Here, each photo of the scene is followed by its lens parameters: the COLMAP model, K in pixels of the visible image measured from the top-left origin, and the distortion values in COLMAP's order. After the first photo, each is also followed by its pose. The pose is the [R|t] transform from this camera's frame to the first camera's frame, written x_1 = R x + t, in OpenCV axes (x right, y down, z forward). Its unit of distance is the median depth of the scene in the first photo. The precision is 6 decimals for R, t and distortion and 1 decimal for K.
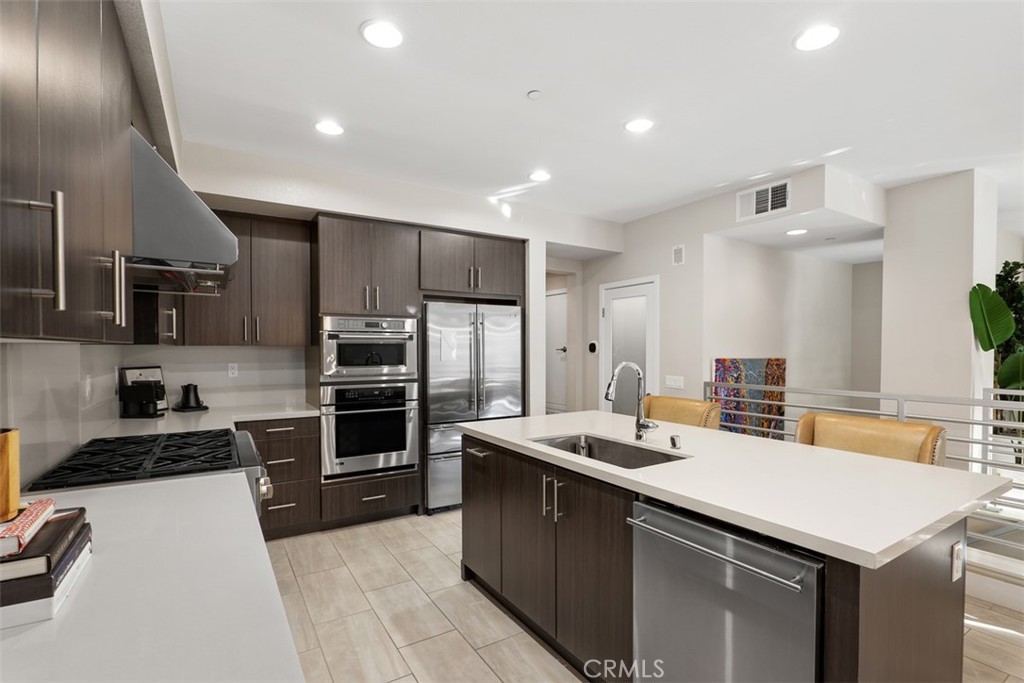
lens RADIAL K [[474.2, 0, 514.7], [0, 474.2, 349.0], [0, 0, 1]] dist [-0.011264, -0.001475]
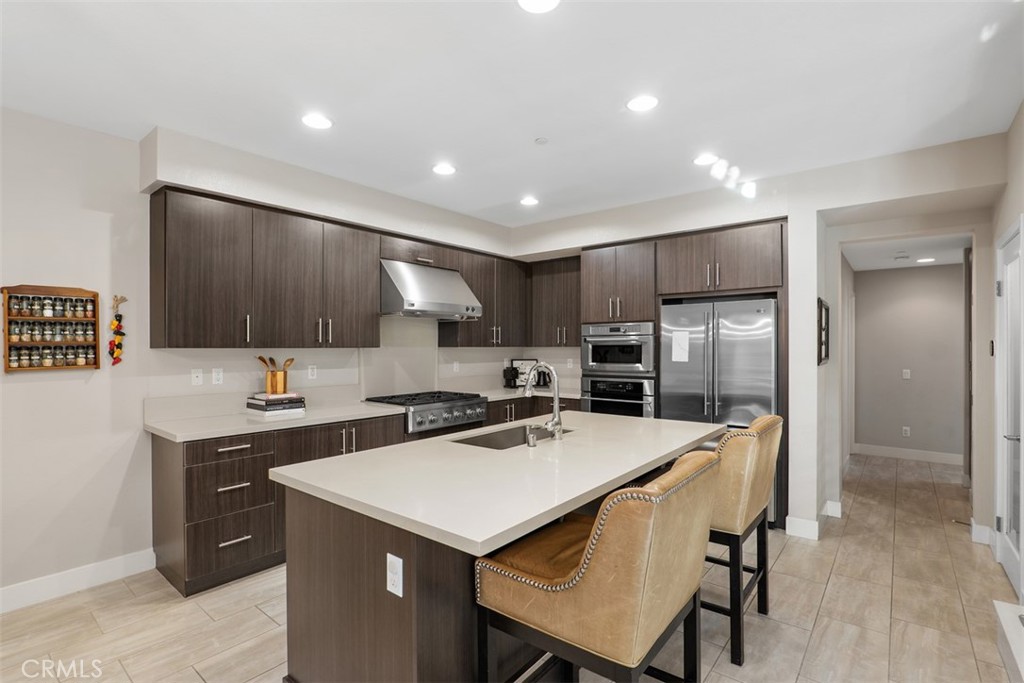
lens RADIAL K [[474.2, 0, 511.6], [0, 474.2, 346.9], [0, 0, 1]] dist [-0.011264, -0.001475]
pose [[0.306197, -0.000640, -0.951968, 0.745973], [-0.002507, 0.999996, -0.001478, -0.004085], [0.951965, 0.002839, 0.306194, 0.357250]]
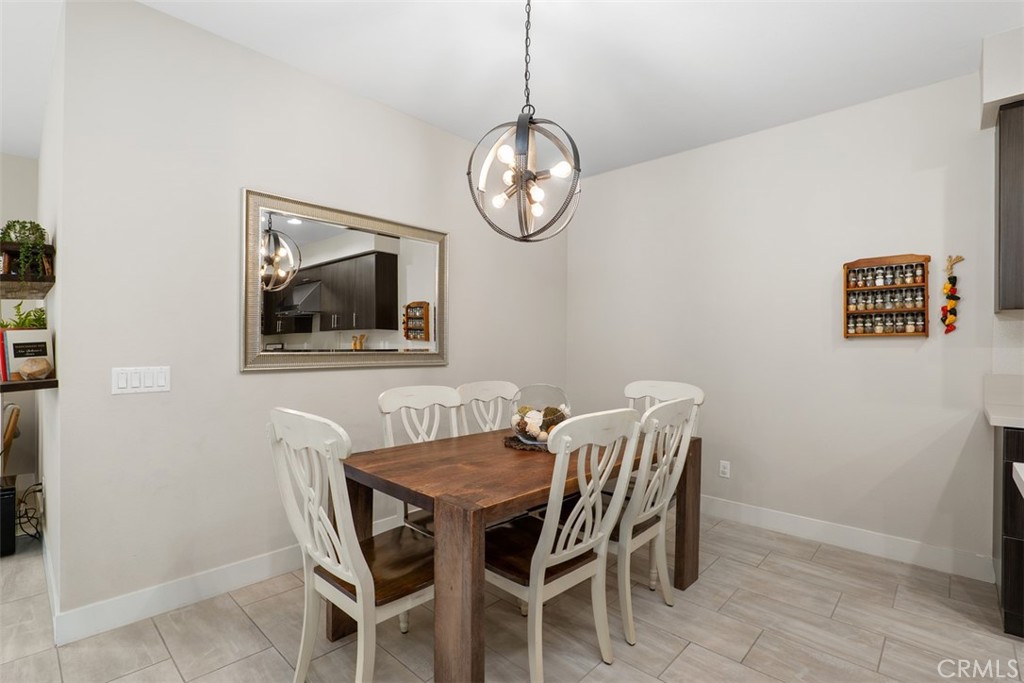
lens RADIAL K [[474.2, 0, 513.1], [0, 474.2, 343.3], [0, 0, 1]] dist [-0.011264, -0.001475]
pose [[-0.969656, -0.007910, -0.244343, 0.607312], [-0.009881, 0.999928, 0.006841, 0.041237], [0.244272, 0.009047, -0.969665, 0.484799]]
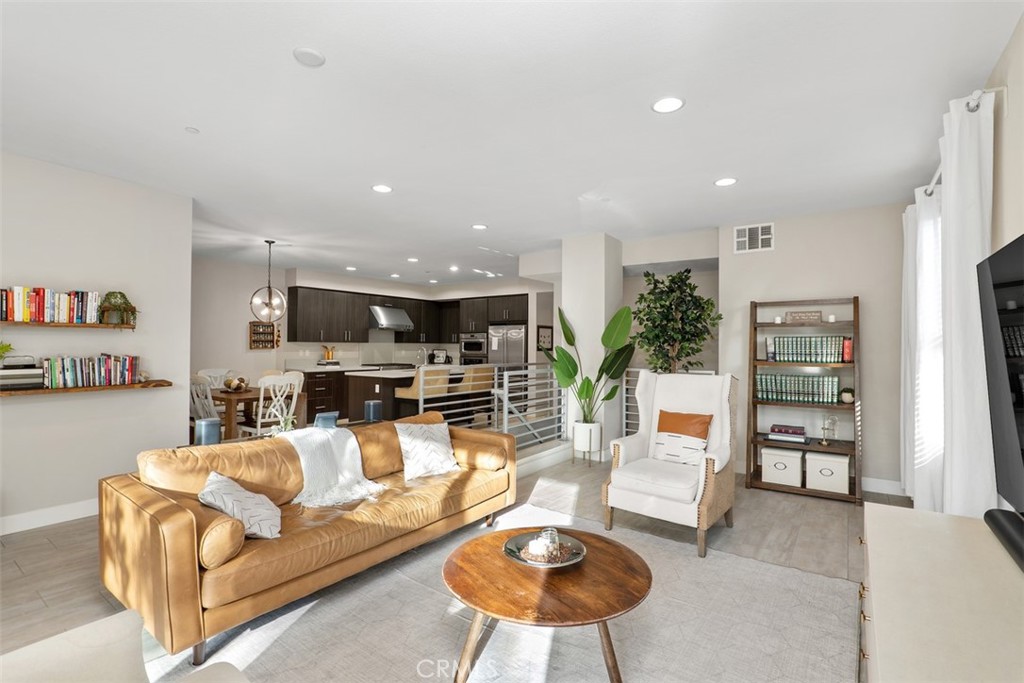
lens RADIAL K [[474.2, 0, 516.4], [0, 474.2, 347.1], [0, 0, 1]] dist [-0.011264, -0.001475]
pose [[0.367708, 0.002230, -0.929939, 2.278888], [-0.009815, 0.999951, -0.001483, 0.015484], [0.929890, 0.009672, 0.367712, 0.207453]]
